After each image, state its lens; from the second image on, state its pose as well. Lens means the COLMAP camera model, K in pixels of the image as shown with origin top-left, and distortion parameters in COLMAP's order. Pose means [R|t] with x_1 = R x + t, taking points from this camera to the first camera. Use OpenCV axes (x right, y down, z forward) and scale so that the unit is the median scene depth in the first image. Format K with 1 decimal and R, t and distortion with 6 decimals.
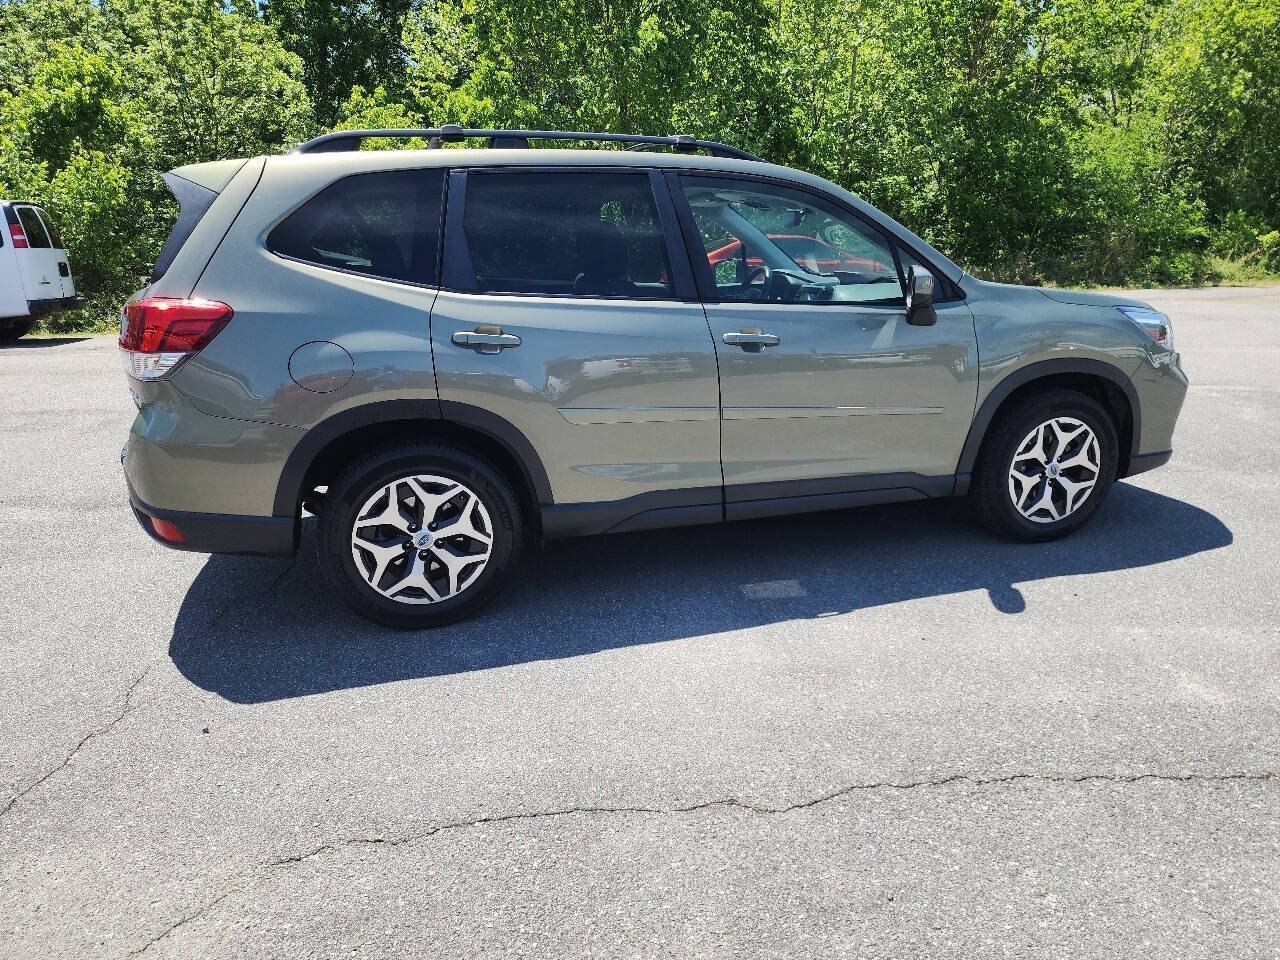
lens RADIAL K [[853.1, 0, 641.9], [0, 853.1, 454.8], [0, 0, 1]] dist [0.059181, -0.048439]
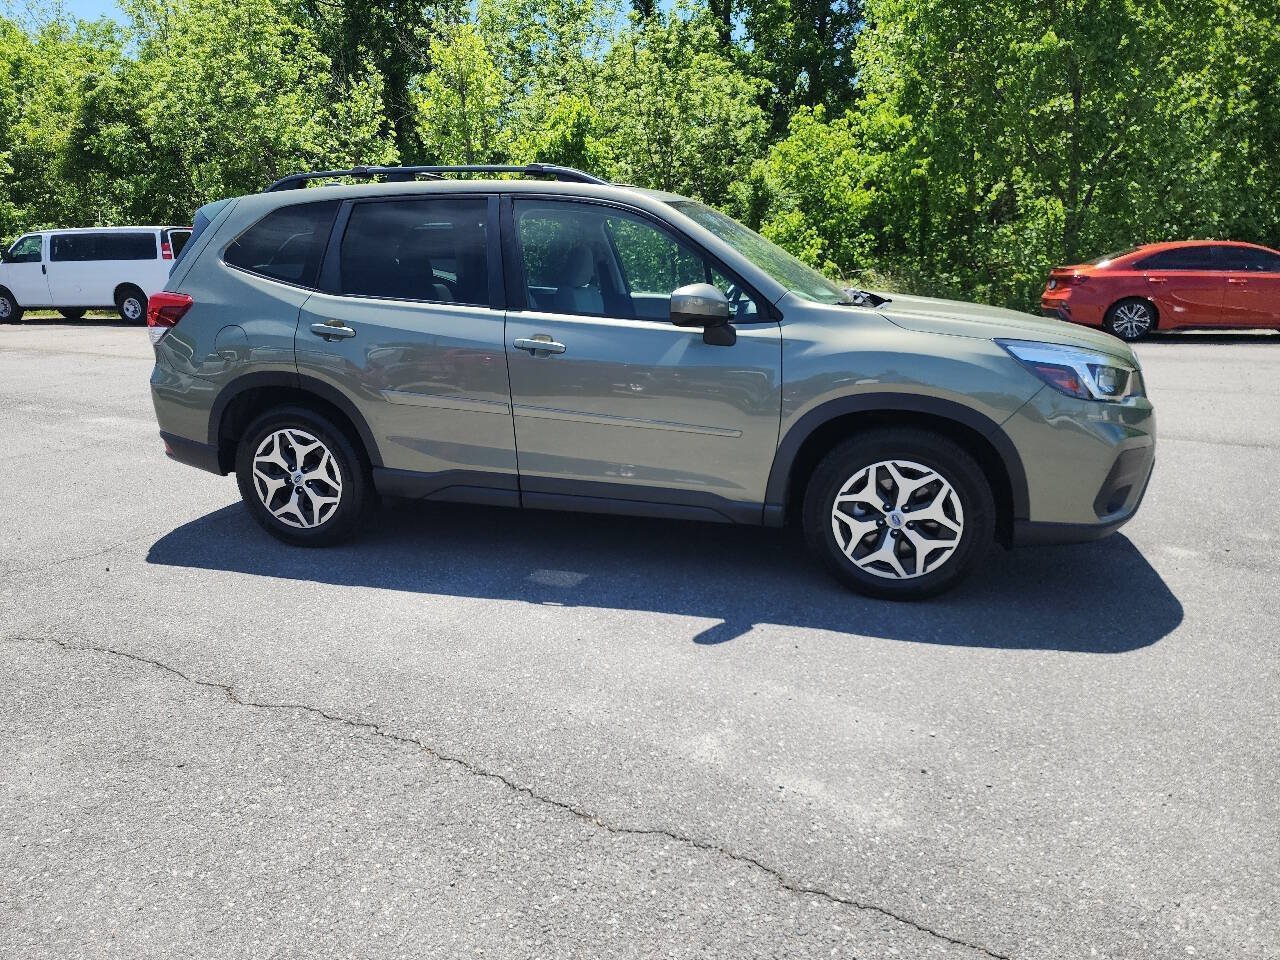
lens RADIAL K [[853.1, 0, 641.9], [0, 853.1, 454.8], [0, 0, 1]] dist [0.059181, -0.048439]
pose [[0.840874, 0.129213, -0.525581, 0.847606], [-0.134859, 0.990476, 0.027748, -0.044252], [0.524160, 0.047547, 0.850291, 0.136285]]
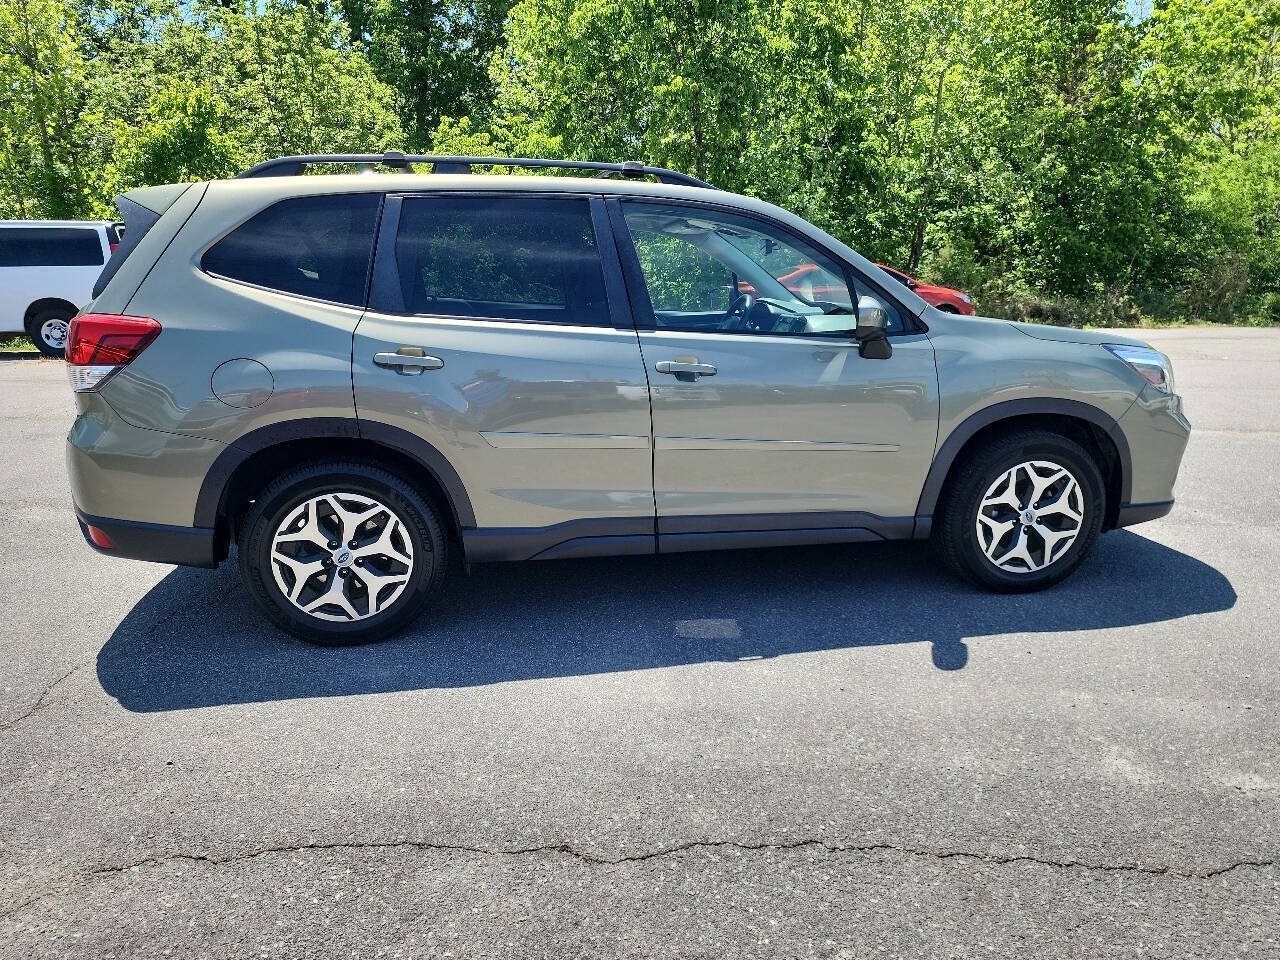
lens RADIAL K [[853.1, 0, 641.9], [0, 853.1, 454.8], [0, 0, 1]] dist [0.059181, -0.048439]
pose [[0.993461, 0.038582, -0.107460, 0.187948], [-0.041654, 0.998781, -0.026489, -0.008702], [0.106307, 0.030792, 0.993857, 0.028111]]
